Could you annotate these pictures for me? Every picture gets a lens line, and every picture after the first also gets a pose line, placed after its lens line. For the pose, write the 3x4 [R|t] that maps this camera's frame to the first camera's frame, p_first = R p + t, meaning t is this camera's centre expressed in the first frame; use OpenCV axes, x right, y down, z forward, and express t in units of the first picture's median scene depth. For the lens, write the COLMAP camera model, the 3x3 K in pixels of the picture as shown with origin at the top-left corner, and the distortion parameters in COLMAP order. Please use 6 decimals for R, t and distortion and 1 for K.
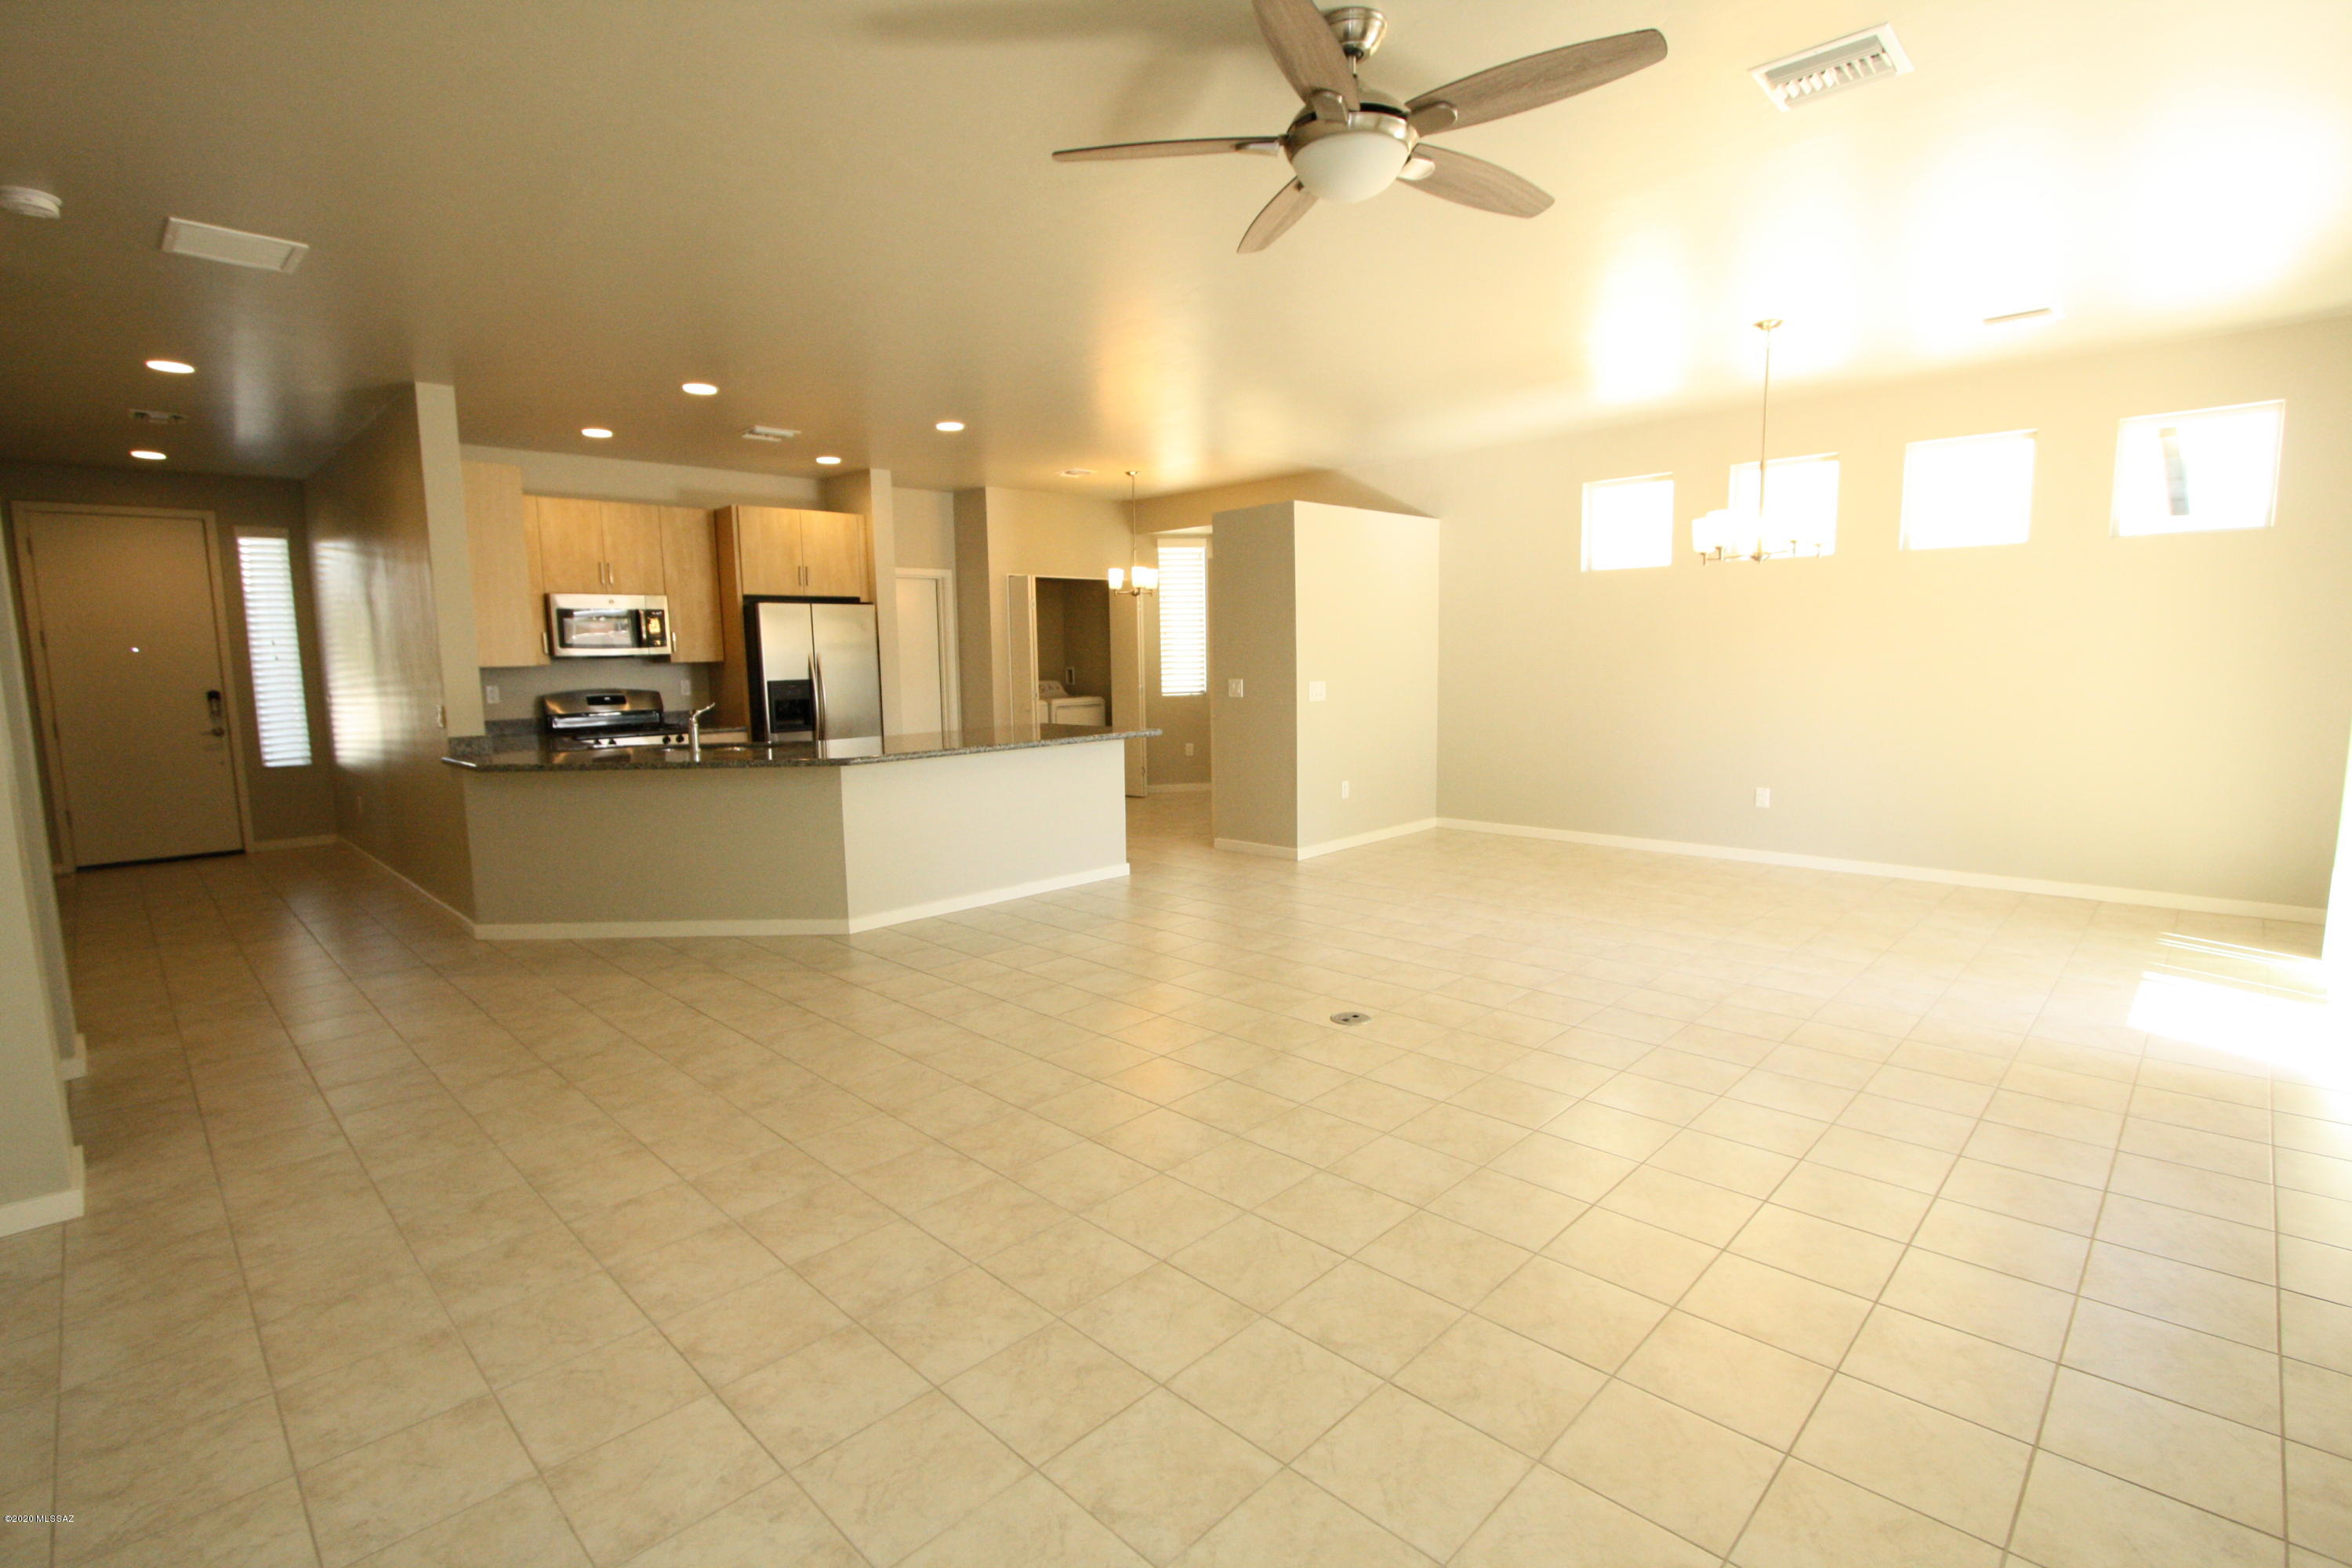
lens RADIAL K [[1079.6, 0, 1173.9], [0, 1079.6, 792.1], [0, 0, 1]] dist [-0.013297, 0.001387]
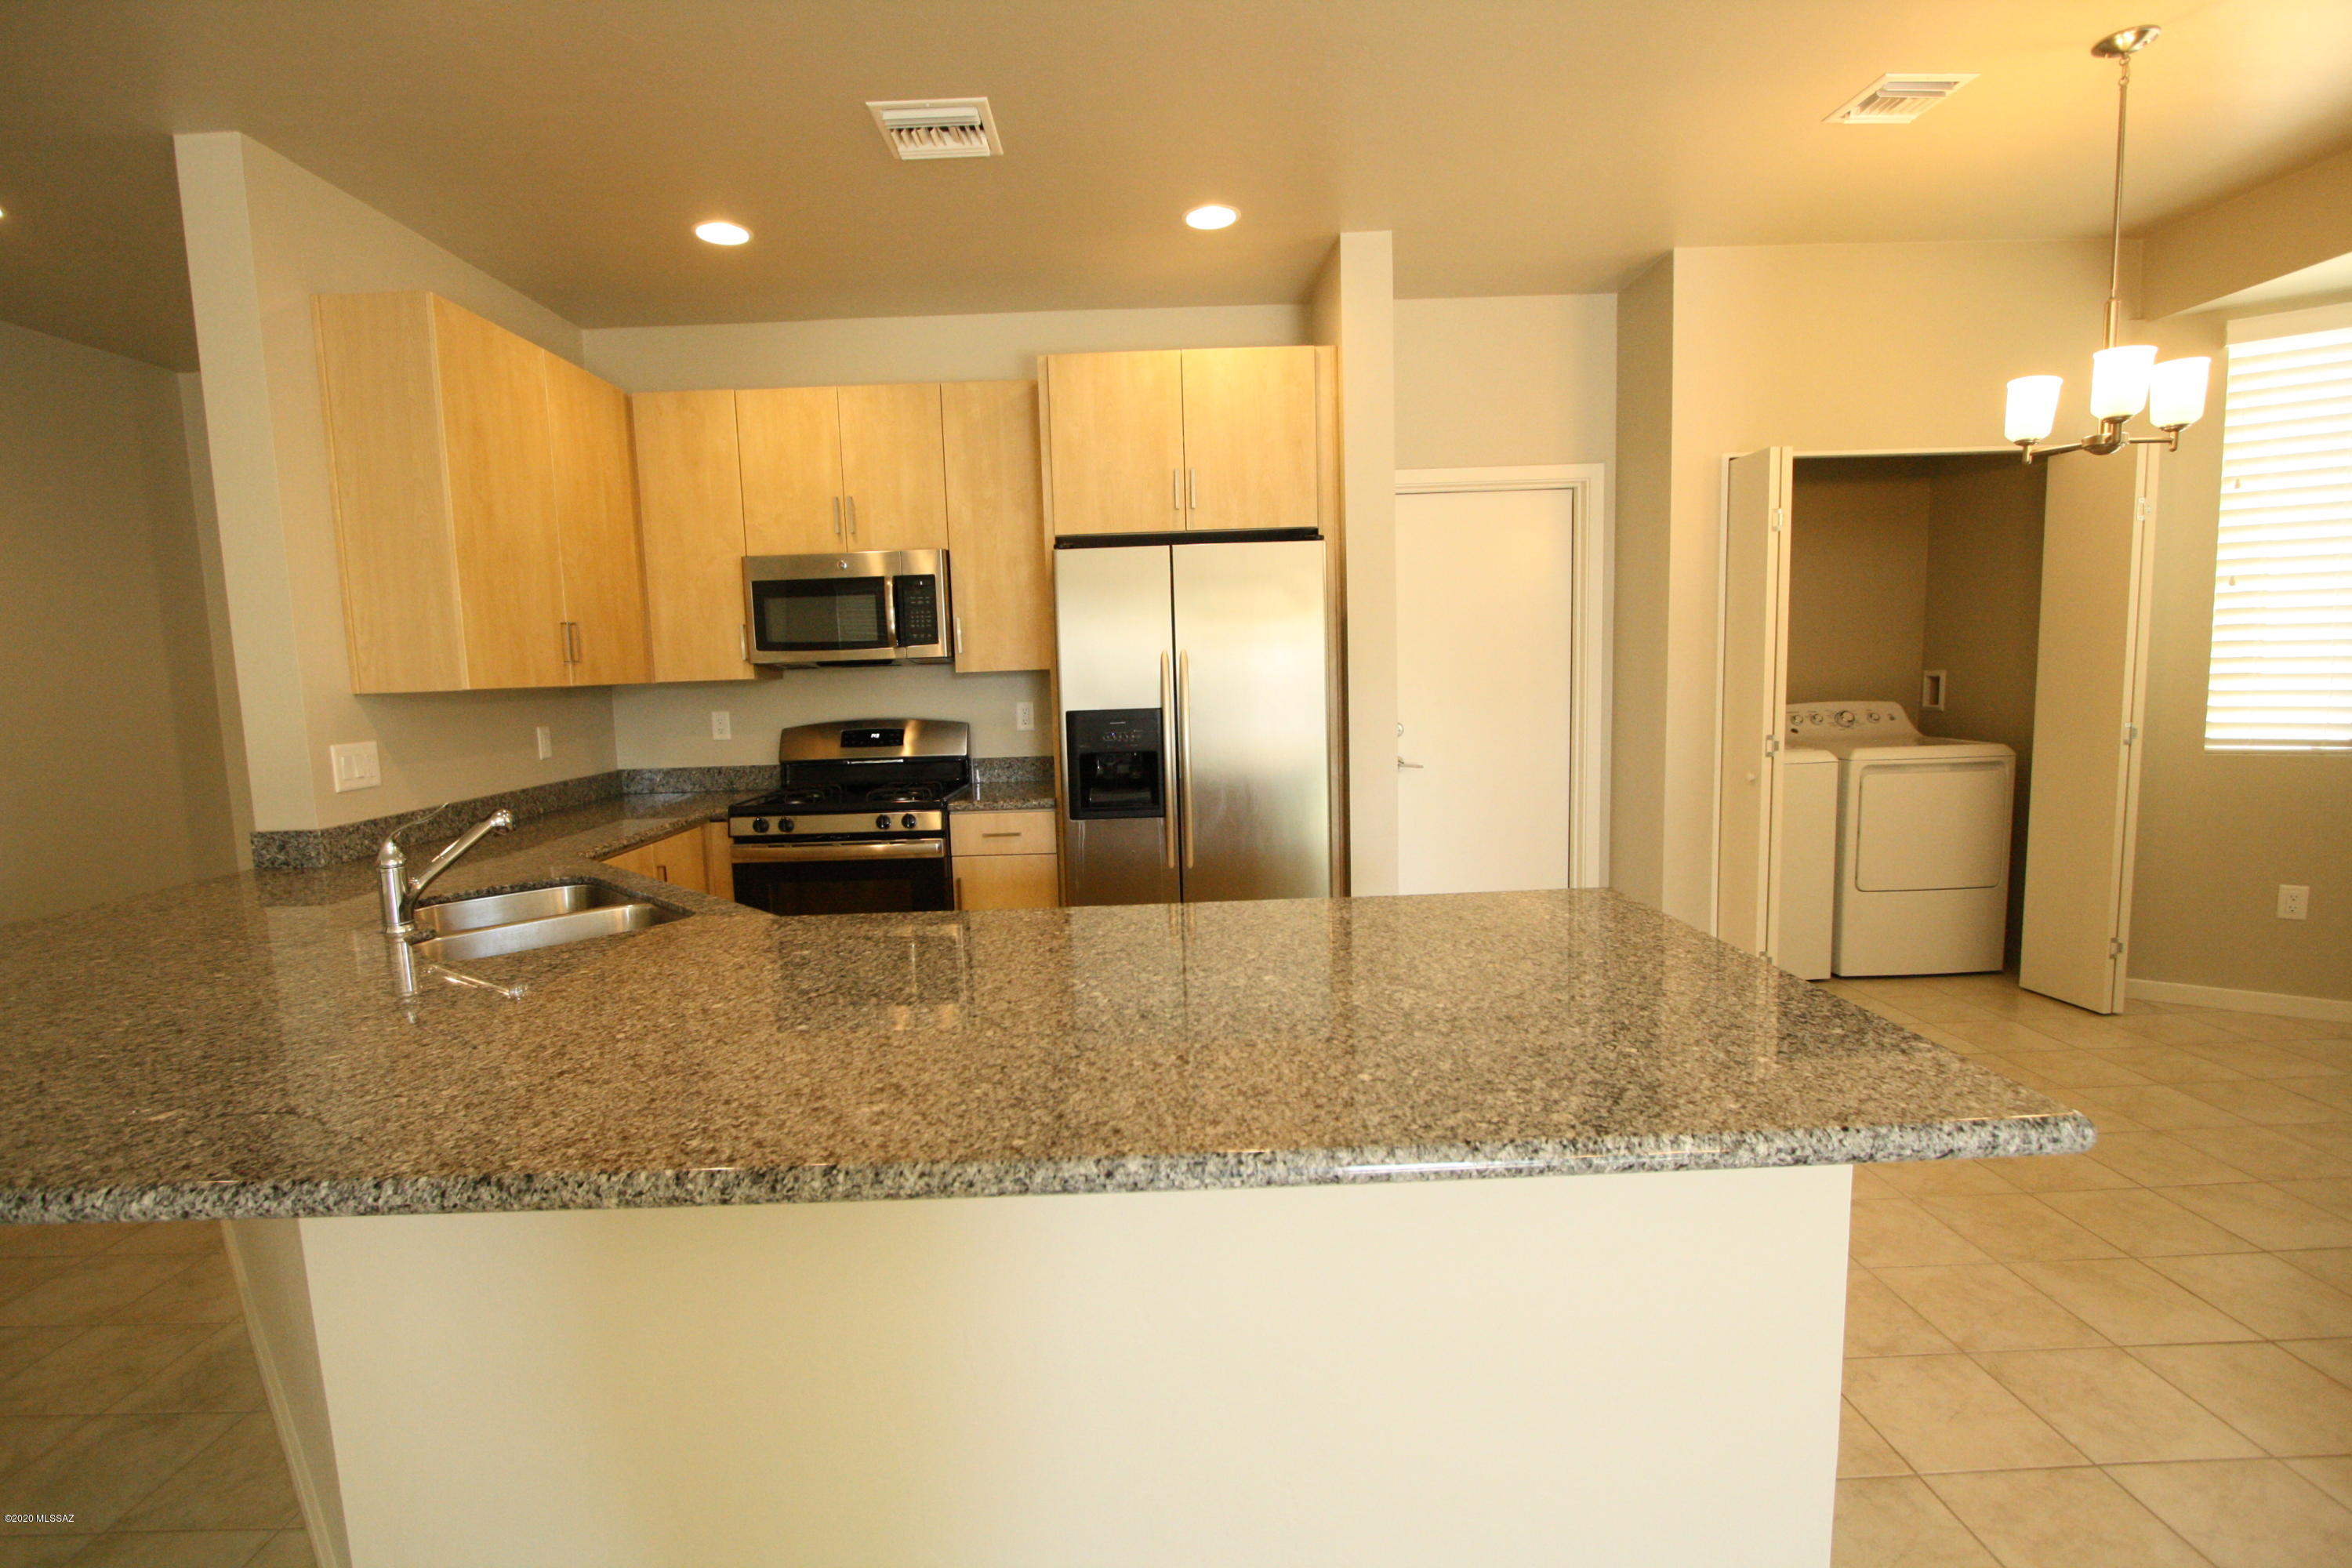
lens RADIAL K [[1079.6, 0, 1150.7], [0, 1079.6, 778.6], [0, 0, 1]] dist [-0.013297, 0.001387]
pose [[0.704295, 0.070111, -0.706437, -0.006765], [-0.068943, 0.997162, 0.030230, -0.080549], [0.706552, 0.027413, 0.707130, 0.612921]]
